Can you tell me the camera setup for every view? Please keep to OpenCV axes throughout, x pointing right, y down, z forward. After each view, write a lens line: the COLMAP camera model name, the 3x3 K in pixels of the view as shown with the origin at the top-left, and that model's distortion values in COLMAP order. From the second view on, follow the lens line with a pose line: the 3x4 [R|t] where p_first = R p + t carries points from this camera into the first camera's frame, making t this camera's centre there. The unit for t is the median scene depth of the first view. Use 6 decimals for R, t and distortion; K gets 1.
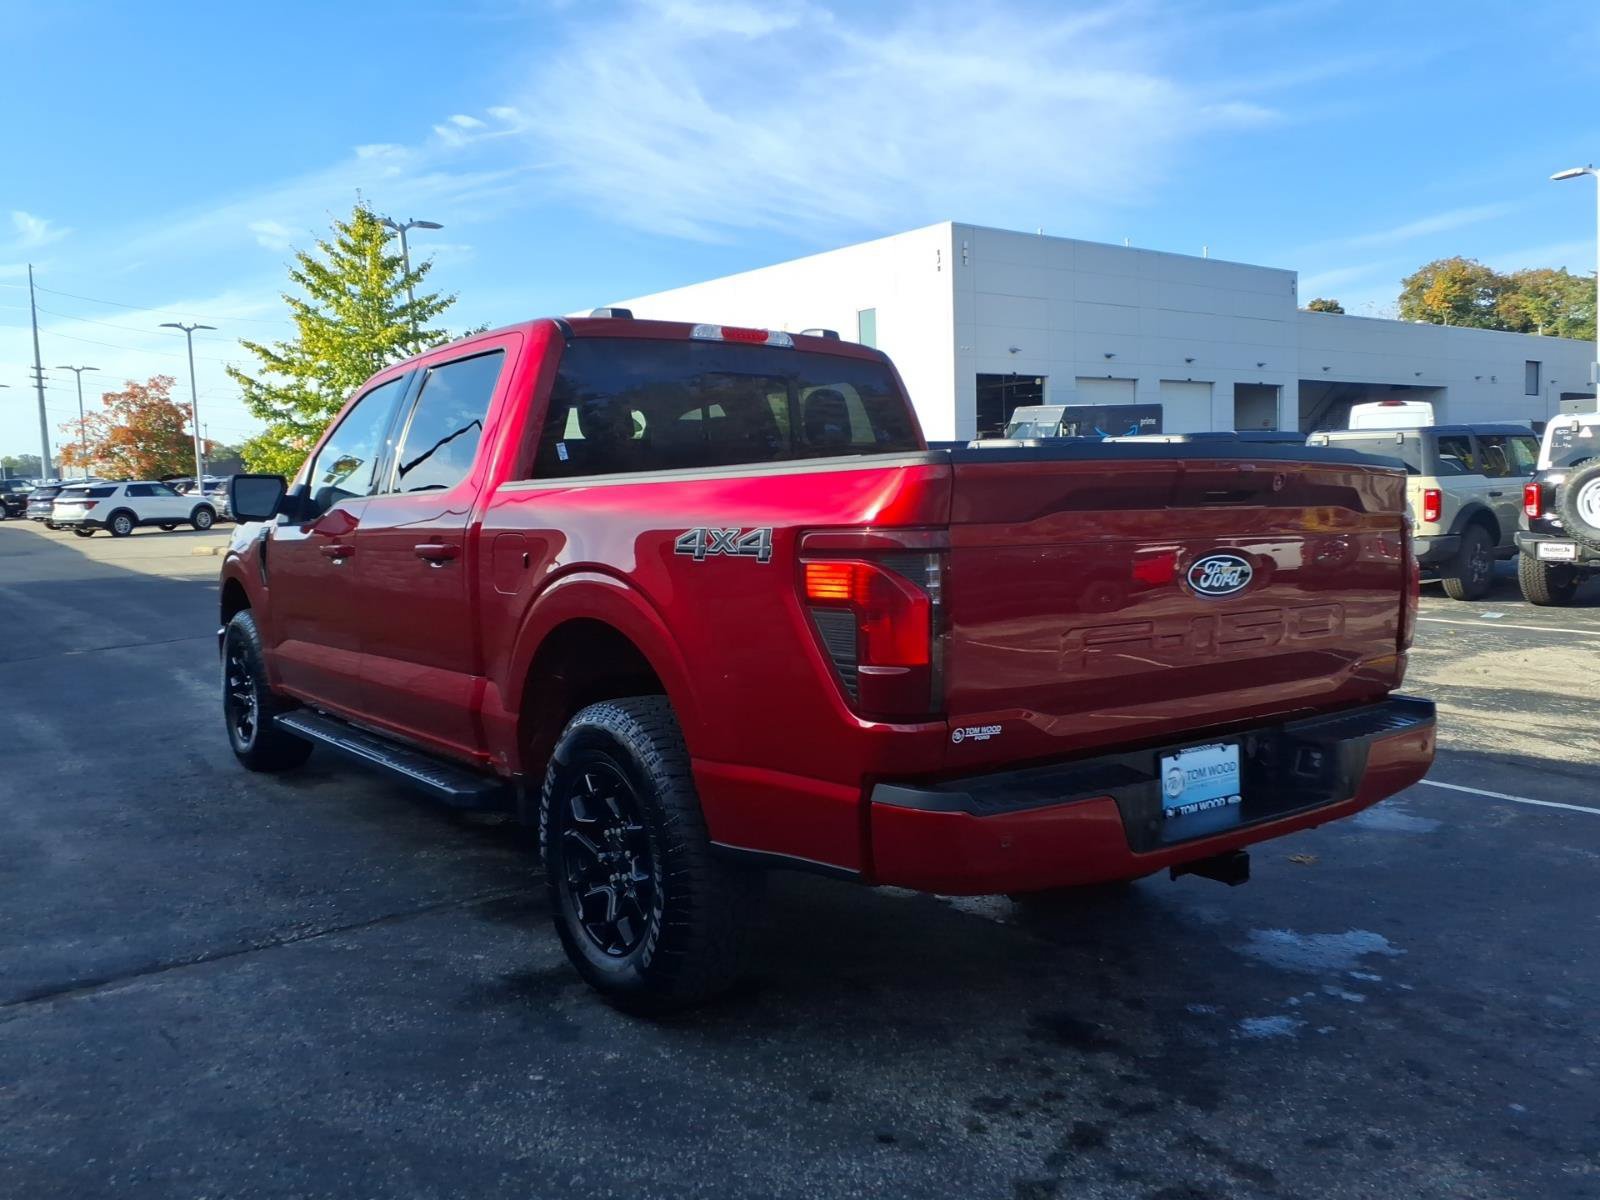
lens RADIAL K [[1274.0, 0, 807.2], [0, 1274.0, 615.5], [0, 0, 1]] dist [0.051427, -0.060169]
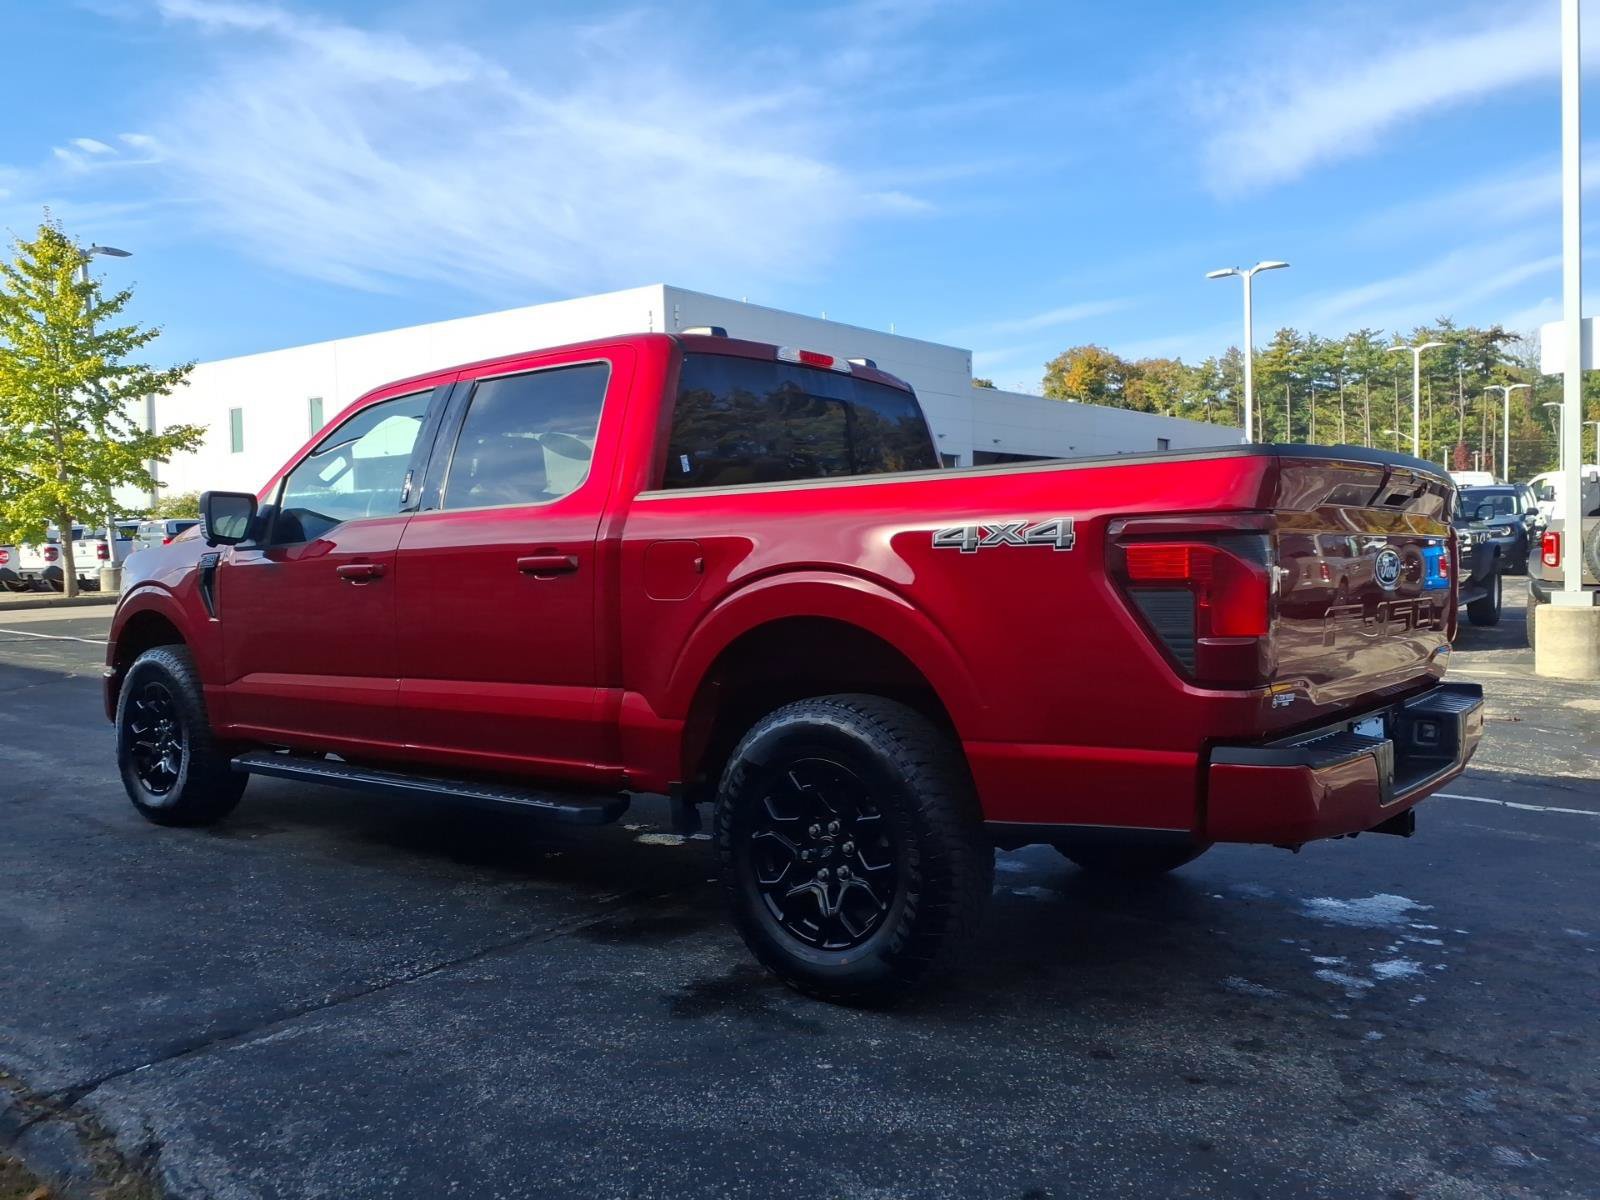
lens RADIAL K [[1274.0, 0, 828.1], [0, 1274.0, 619.5], [0, 0, 1]] dist [0.051427, -0.060169]
pose [[0.966507, -0.010059, 0.256444, -0.368565], [0.021474, 0.998897, -0.041751, 0.041388], [-0.255742, 0.045860, 0.965657, 0.009699]]
